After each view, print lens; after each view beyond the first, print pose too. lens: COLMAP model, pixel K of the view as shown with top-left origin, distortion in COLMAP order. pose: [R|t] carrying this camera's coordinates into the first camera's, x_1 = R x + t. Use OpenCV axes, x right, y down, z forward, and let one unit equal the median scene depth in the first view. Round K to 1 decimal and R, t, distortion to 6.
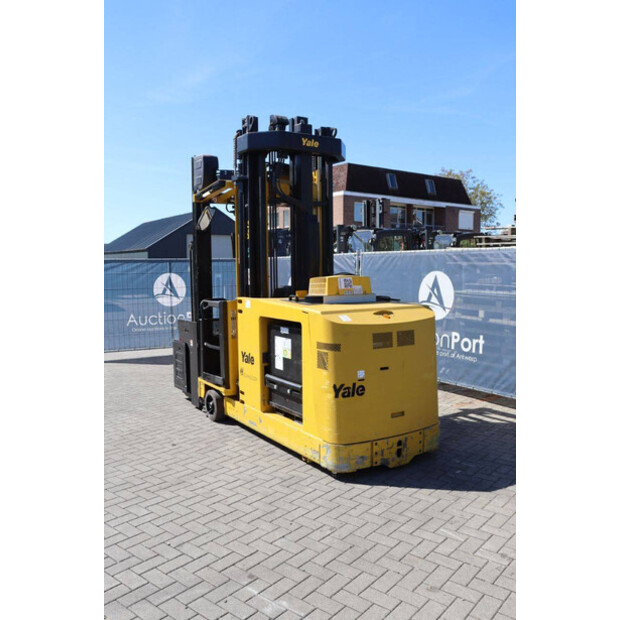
lens RADIAL K [[570.9, 0, 310.0], [0, 570.9, 310.0], [0, 0, 1]] dist [-0.108271, -0.005319]
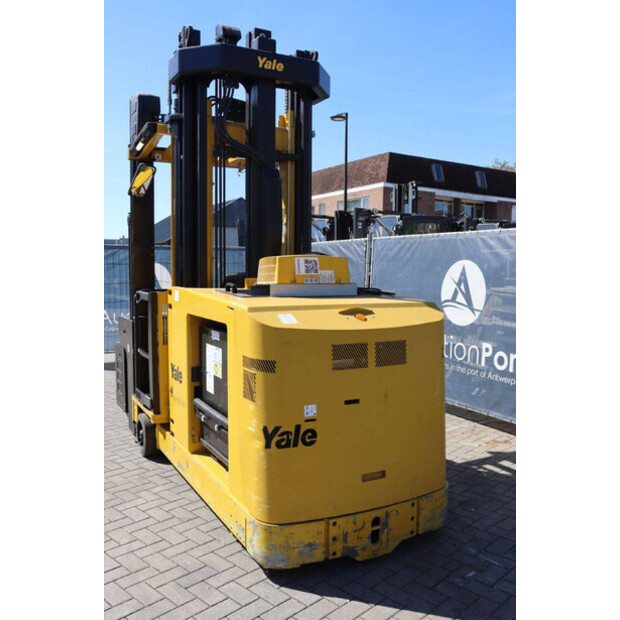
lens RADIAL K [[585.4, 0, 310.0], [0, 585.4, 310.0], [0, 0, 1]] dist [-0.070382, 0.013893]
pose [[0.996626, 0.022399, -0.078962, 0.109090], [-0.022635, 0.999742, -0.002104, 0.004422], [0.078894, 0.003884, 0.996875, 0.296854]]
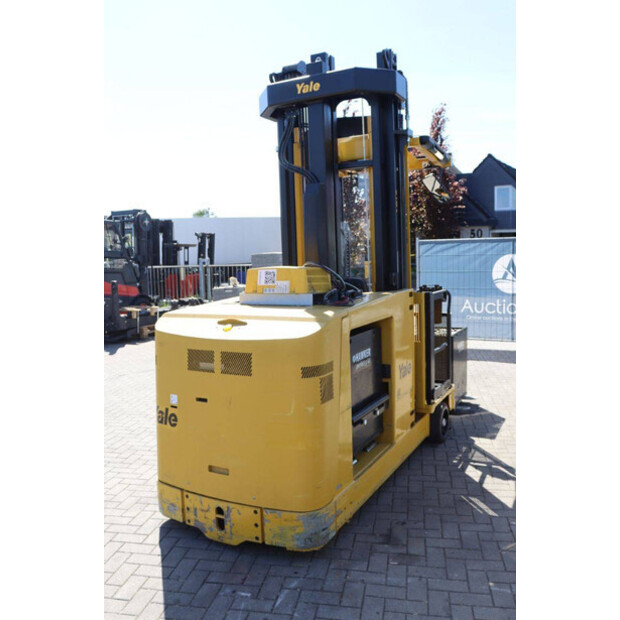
lens RADIAL K [[565.0, 0, 310.0], [0, 565.0, 310.0], [0, 0, 1]] dist [-0.087835, 0.004880]
pose [[0.475858, 0.079722, -0.875901, 0.659507], [-0.040084, 0.996814, 0.068950, -0.052330], [0.878608, 0.002299, 0.477538, 0.640162]]
